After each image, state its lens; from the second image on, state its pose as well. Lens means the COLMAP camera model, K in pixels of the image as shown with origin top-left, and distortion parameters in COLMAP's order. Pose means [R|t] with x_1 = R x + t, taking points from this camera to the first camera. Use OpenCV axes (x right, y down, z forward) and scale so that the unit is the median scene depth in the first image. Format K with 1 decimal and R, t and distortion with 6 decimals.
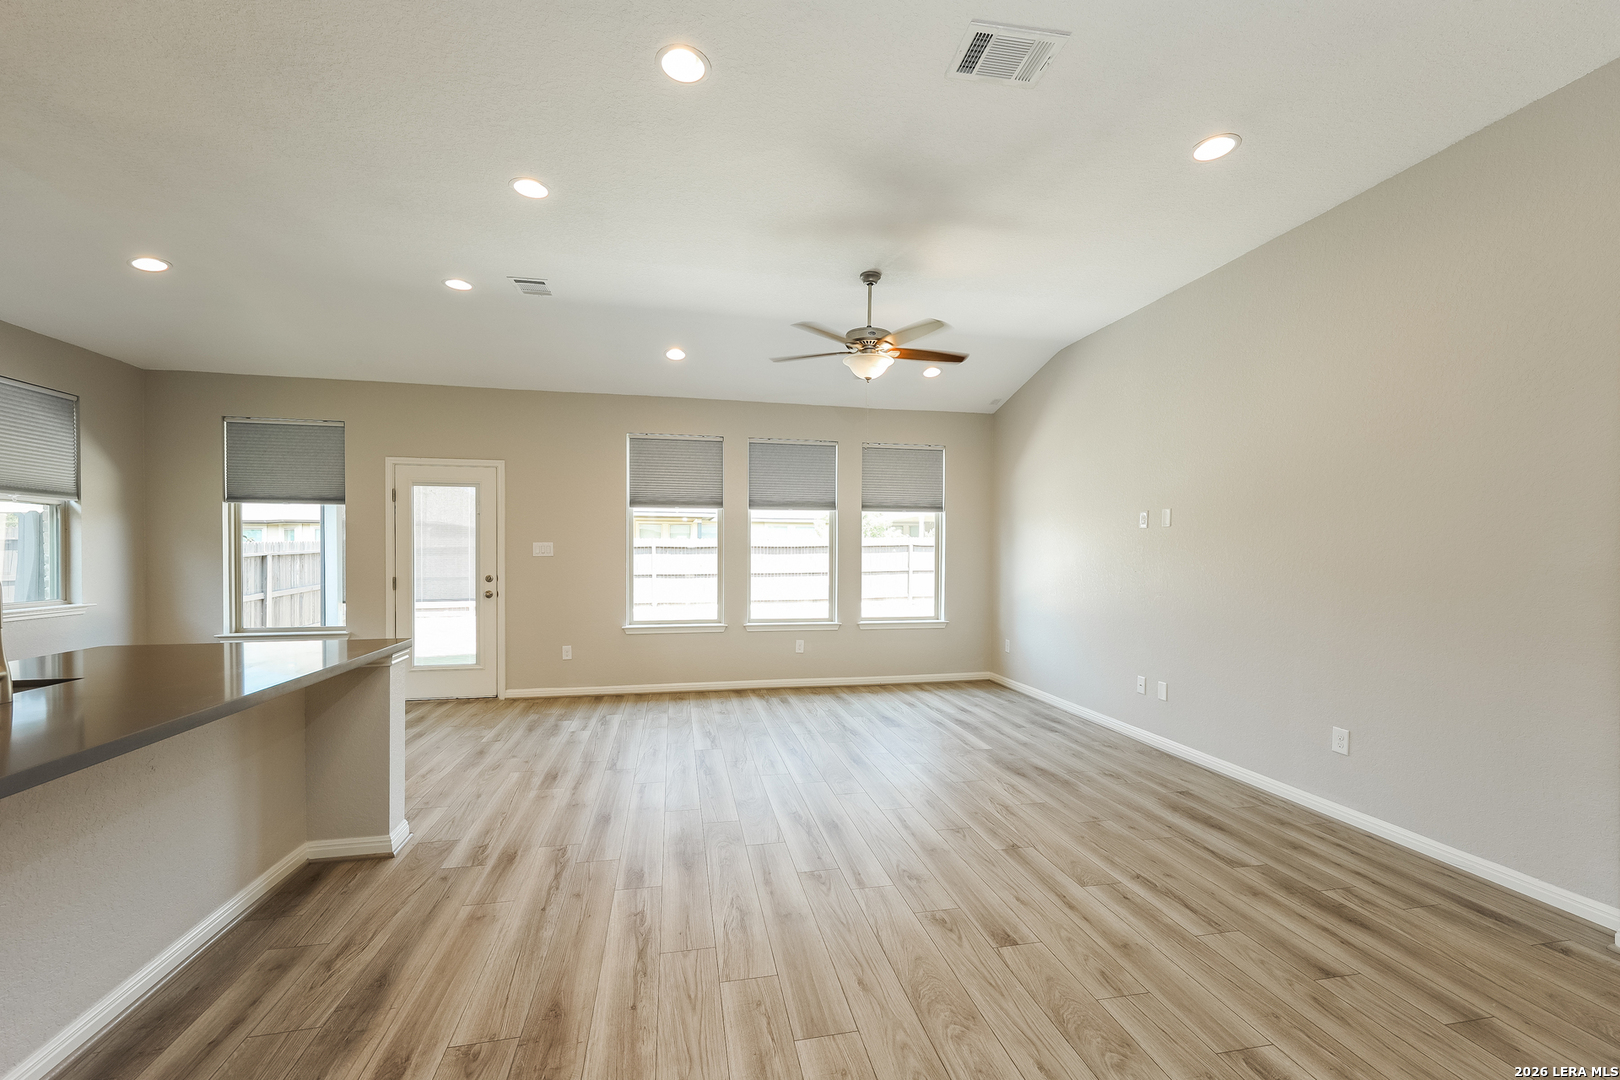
lens RADIAL K [[650.8, 0, 818.9], [0, 650.8, 551.4], [0, 0, 1]] dist [0.003449, 0.000406]
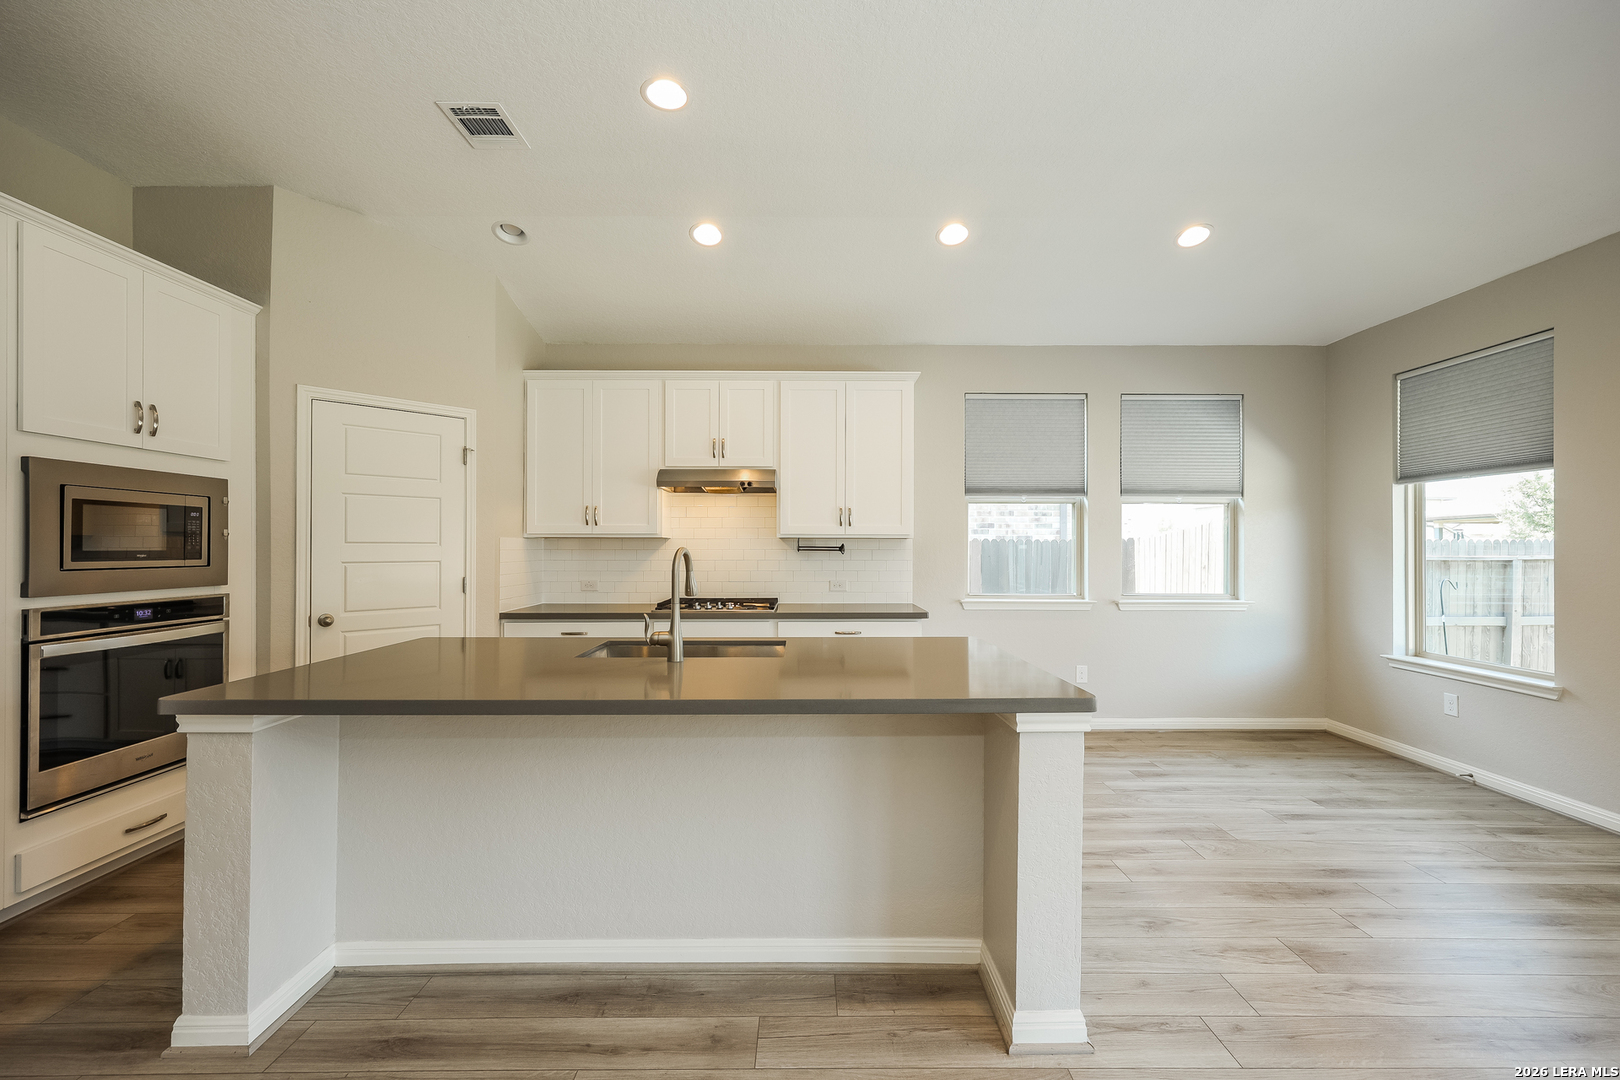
lens RADIAL K [[650.8, 0, 810.7], [0, 650.8, 545.5], [0, 0, 1]] dist [0.003449, 0.000406]
pose [[-0.207437, -0.006770, -0.978225, -0.017142], [0.000899, 0.999974, -0.007111, 0.002983], [0.978248, -0.002355, -0.207425, 0.815425]]
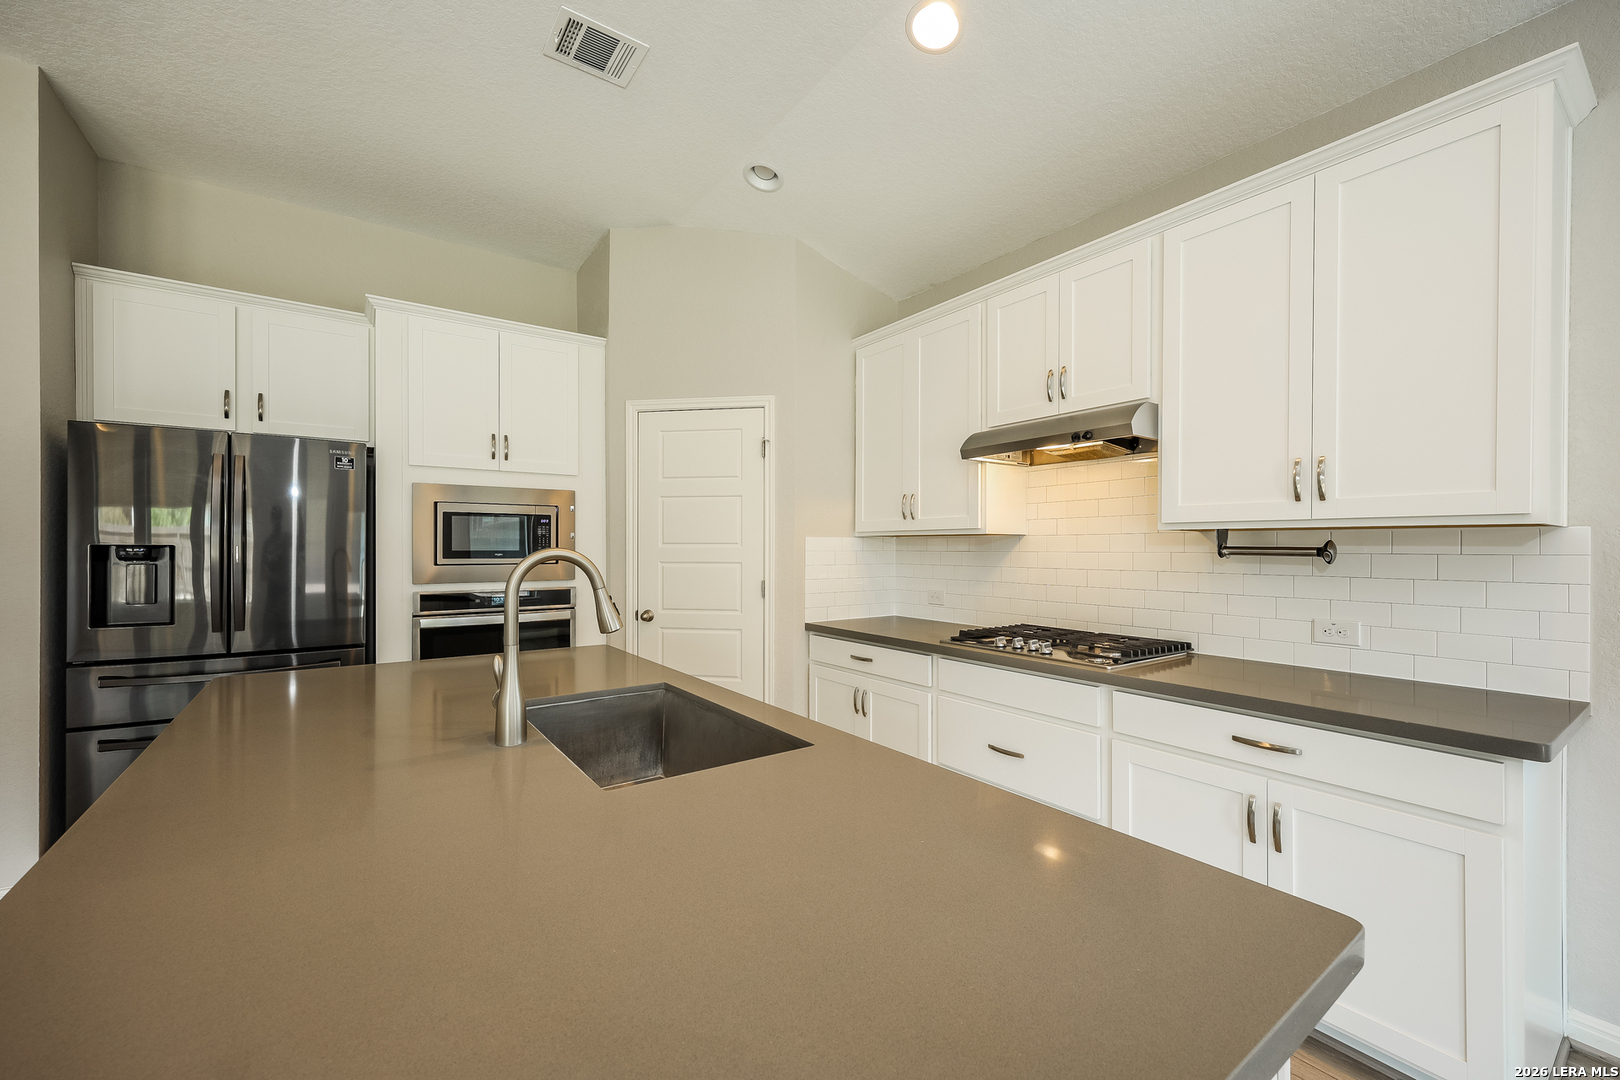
lens RADIAL K [[650.8, 0, 809.4], [0, 650.8, 551.4], [0, 0, 1]] dist [0.003449, 0.000406]
pose [[-0.920817, -0.003283, -0.389982, -0.680419], [-0.003813, 0.999993, 0.000584, 0.001791], [0.389977, 0.002024, -0.920822, 0.976677]]
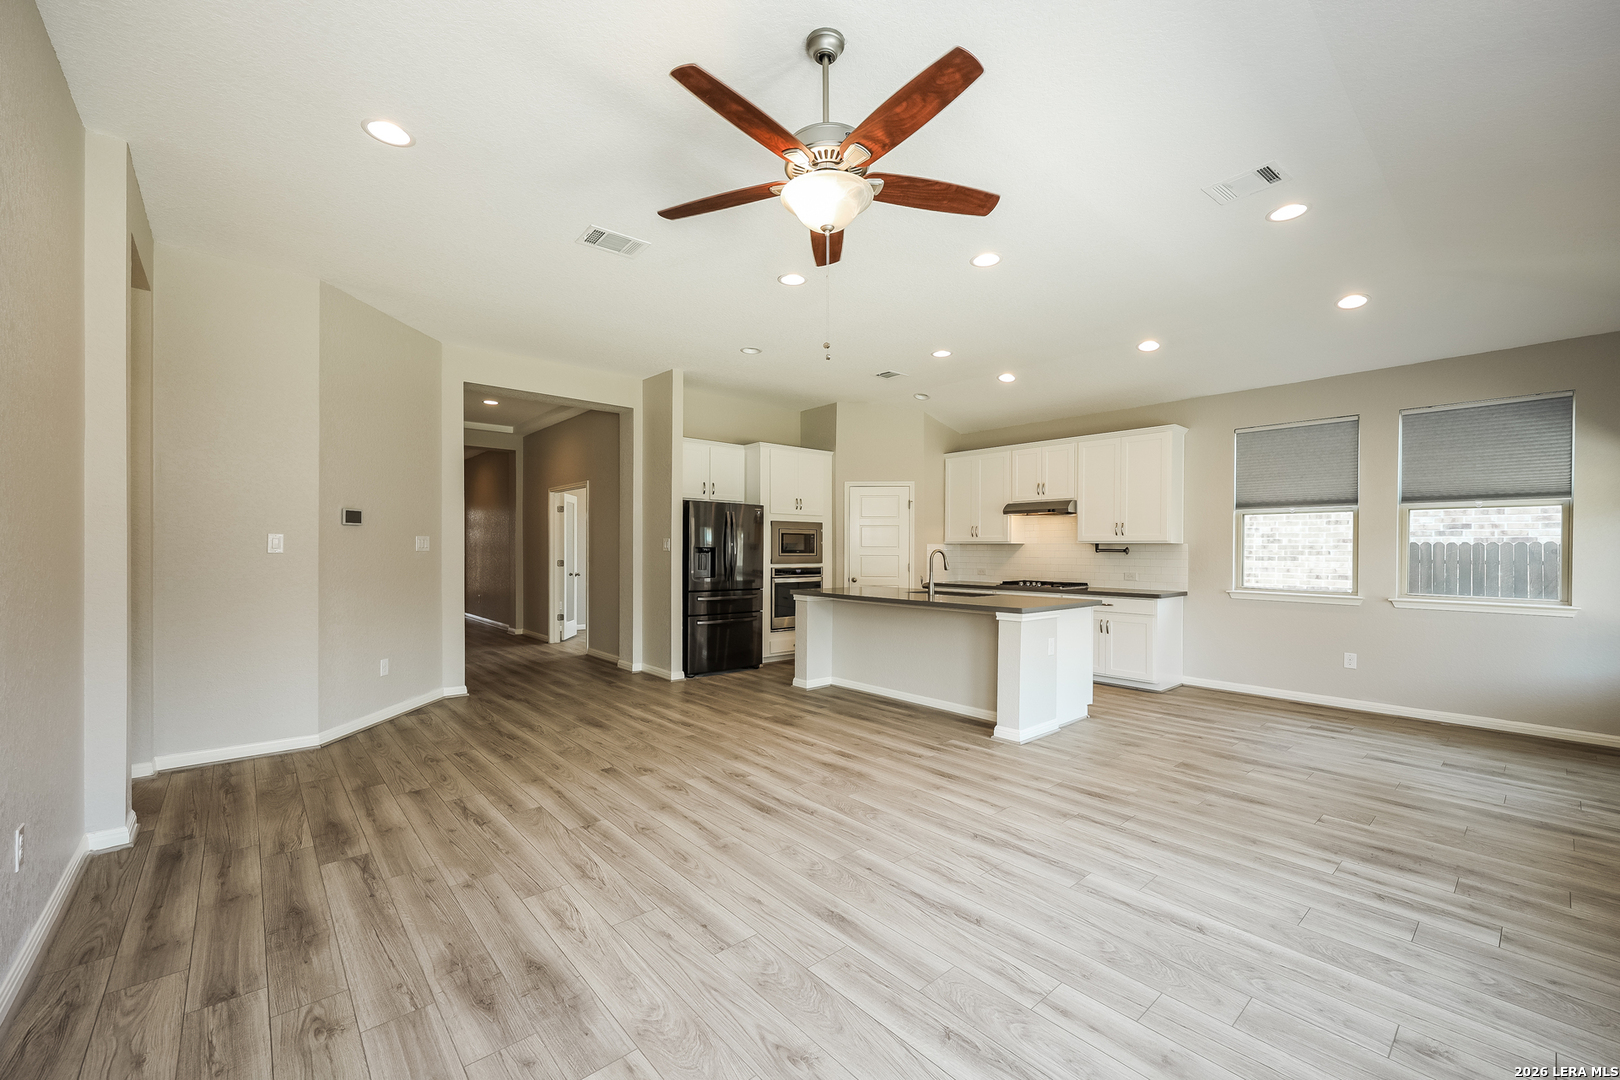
lens RADIAL K [[650.8, 0, 813.2], [0, 650.8, 553.3], [0, 0, 1]] dist [0.003449, 0.000406]
pose [[-0.871334, -0.003973, -0.490674, 0.447787], [-0.005874, 0.999980, 0.002333, 0.009281], [0.490655, 0.004915, -0.871340, 1.872019]]
